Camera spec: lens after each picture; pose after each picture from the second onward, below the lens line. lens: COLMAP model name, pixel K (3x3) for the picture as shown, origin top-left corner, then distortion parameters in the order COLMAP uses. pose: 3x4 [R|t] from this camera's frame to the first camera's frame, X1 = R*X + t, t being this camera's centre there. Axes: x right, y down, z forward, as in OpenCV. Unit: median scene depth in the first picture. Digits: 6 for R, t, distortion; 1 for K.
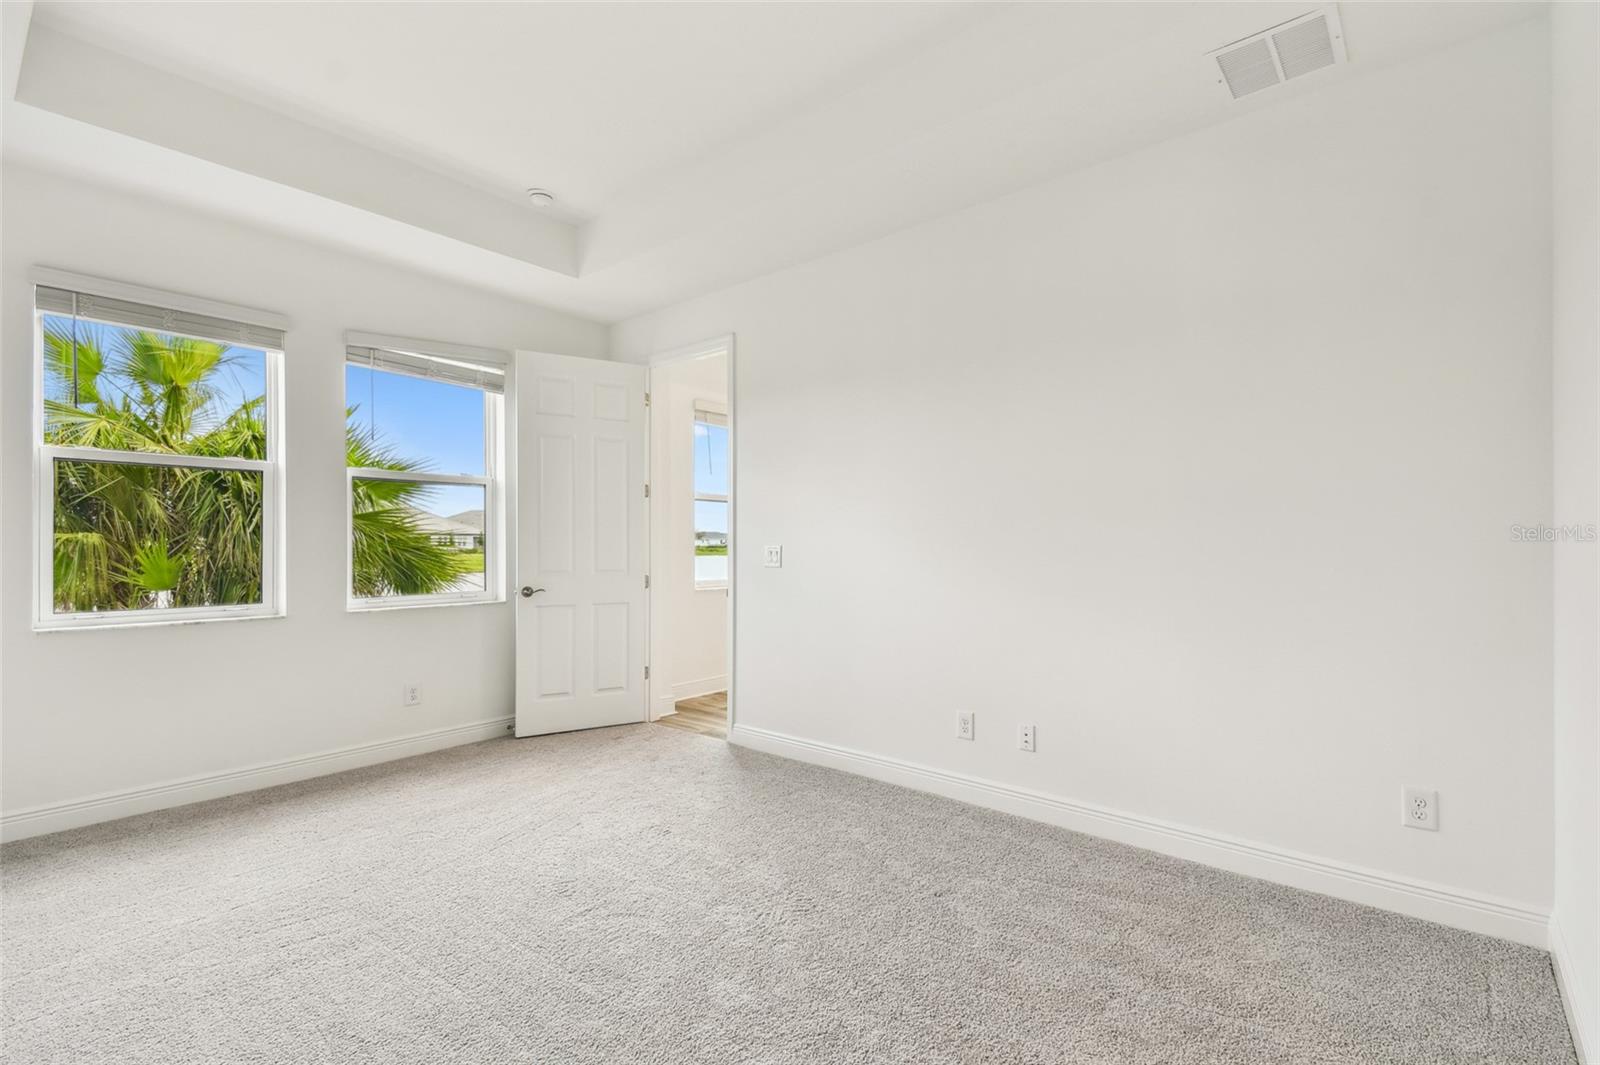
lens RADIAL K [[729.9, 0, 812.5], [0, 729.9, 538.1], [0, 0, 1]] dist [0.044217, -0.020865]
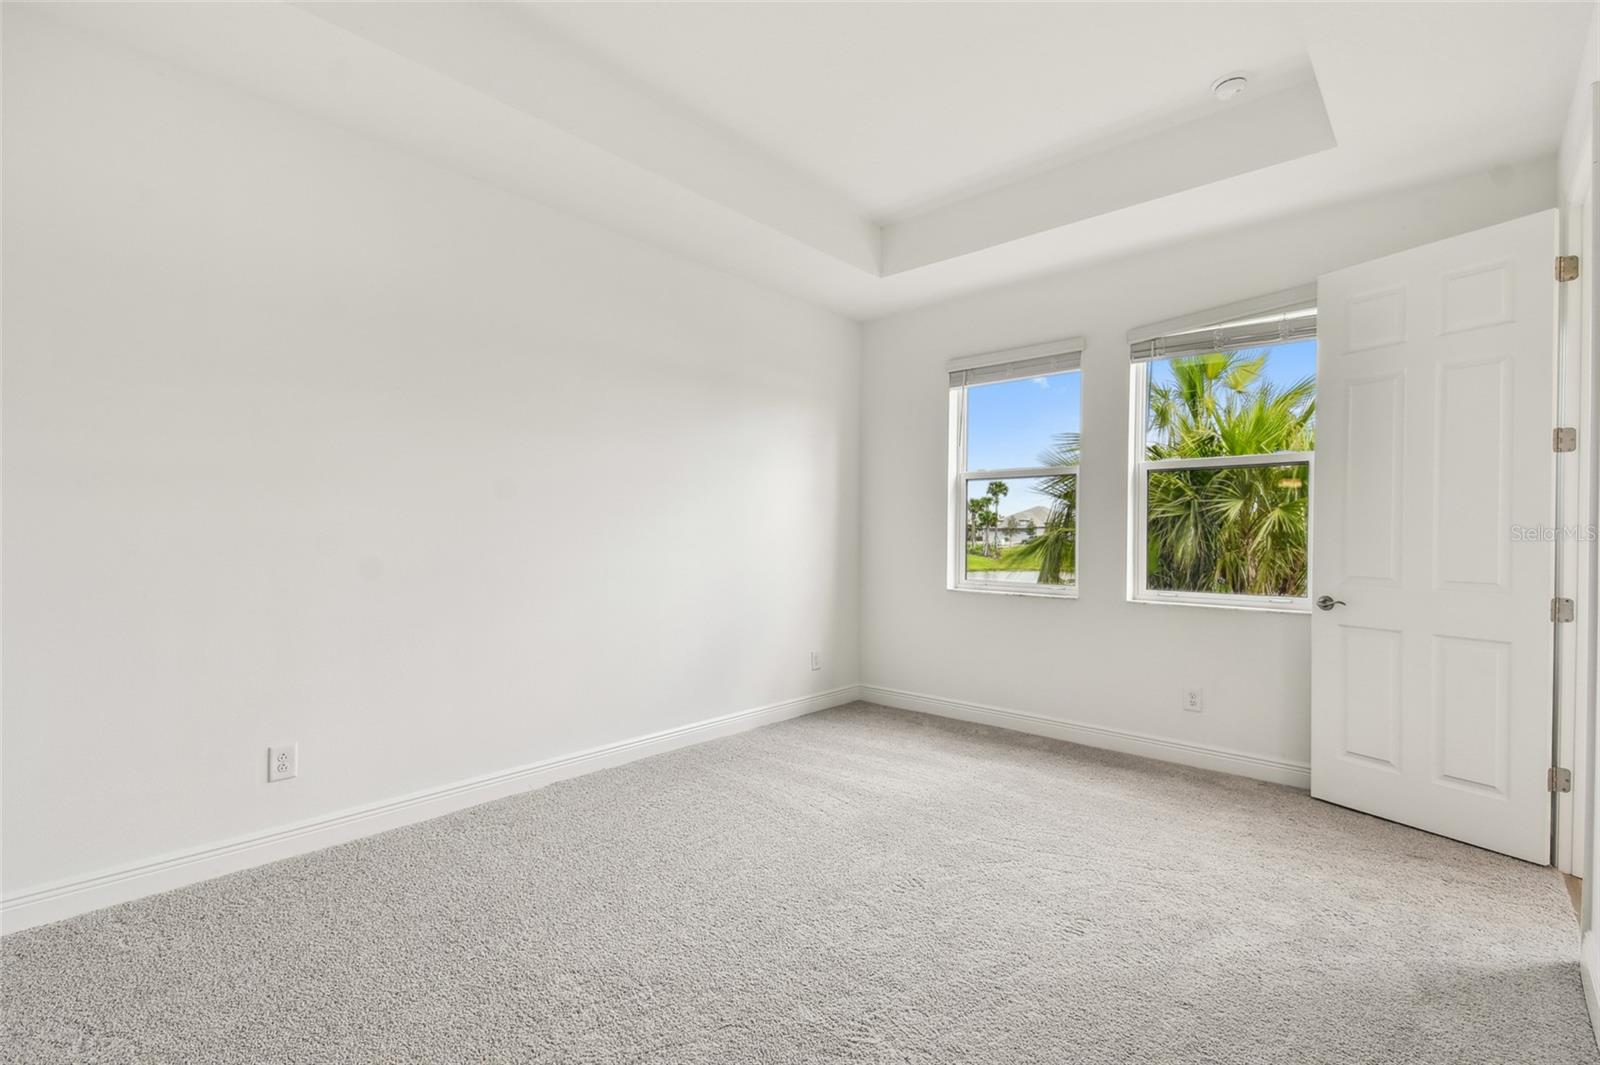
lens RADIAL K [[729.9, 0, 811.7], [0, 729.9, 537.1], [0, 0, 1]] dist [0.044217, -0.020865]
pose [[-0.031233, 0.005705, -0.999496, 0.379619], [0.001860, 0.999982, 0.005650, 0.002127], [0.999510, -0.001683, -0.031243, 0.530952]]
